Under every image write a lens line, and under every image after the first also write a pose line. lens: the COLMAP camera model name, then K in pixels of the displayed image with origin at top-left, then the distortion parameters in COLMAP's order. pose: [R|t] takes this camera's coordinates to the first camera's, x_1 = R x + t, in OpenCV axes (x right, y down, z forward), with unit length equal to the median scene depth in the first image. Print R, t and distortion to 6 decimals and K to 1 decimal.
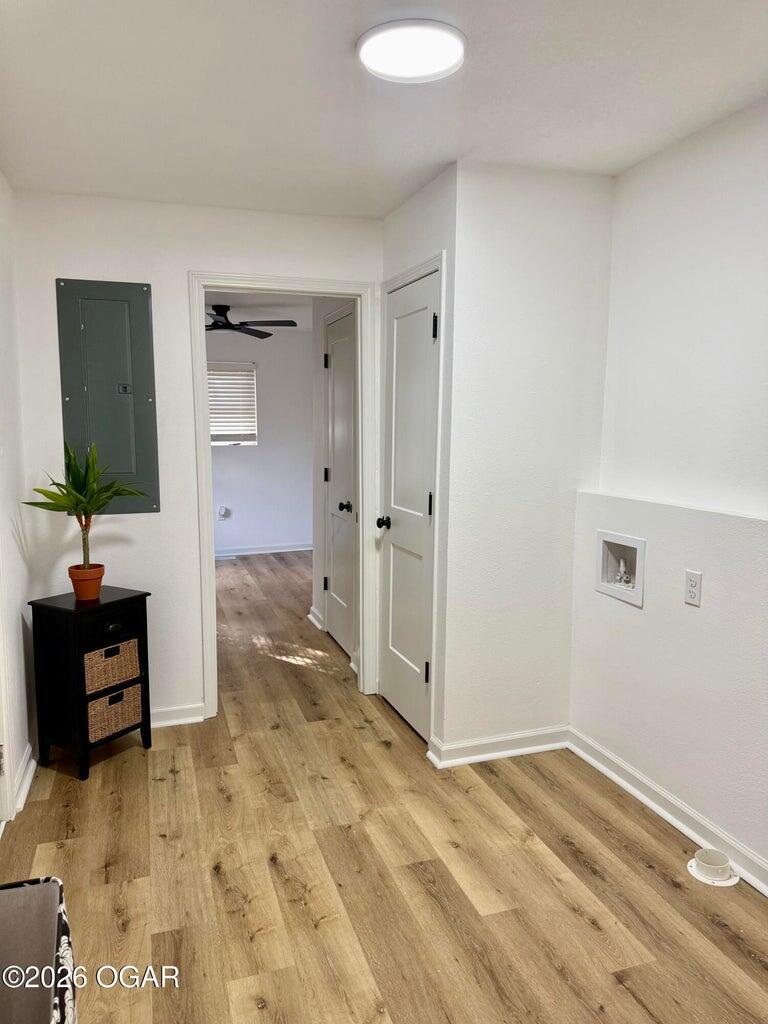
lens RADIAL K [[707.7, 0, 389.4], [0, 707.7, 506.8], [0, 0, 1]] dist [0.032892, -0.013475]
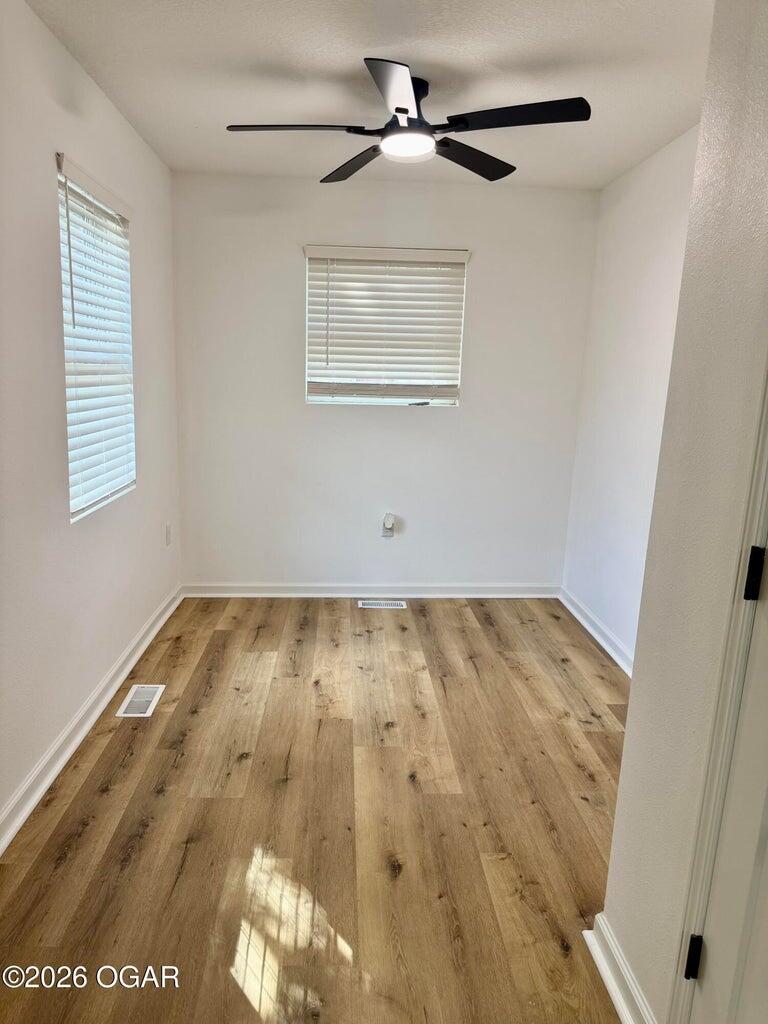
lens RADIAL K [[707.7, 0, 386.1], [0, 707.7, 518.6], [0, 0, 1]] dist [0.032892, -0.013475]
pose [[0.963136, 0.085686, -0.255004, -0.096388], [-0.064263, 0.993757, 0.091200, -0.048598], [0.261227, -0.071451, 0.962629, 0.465377]]
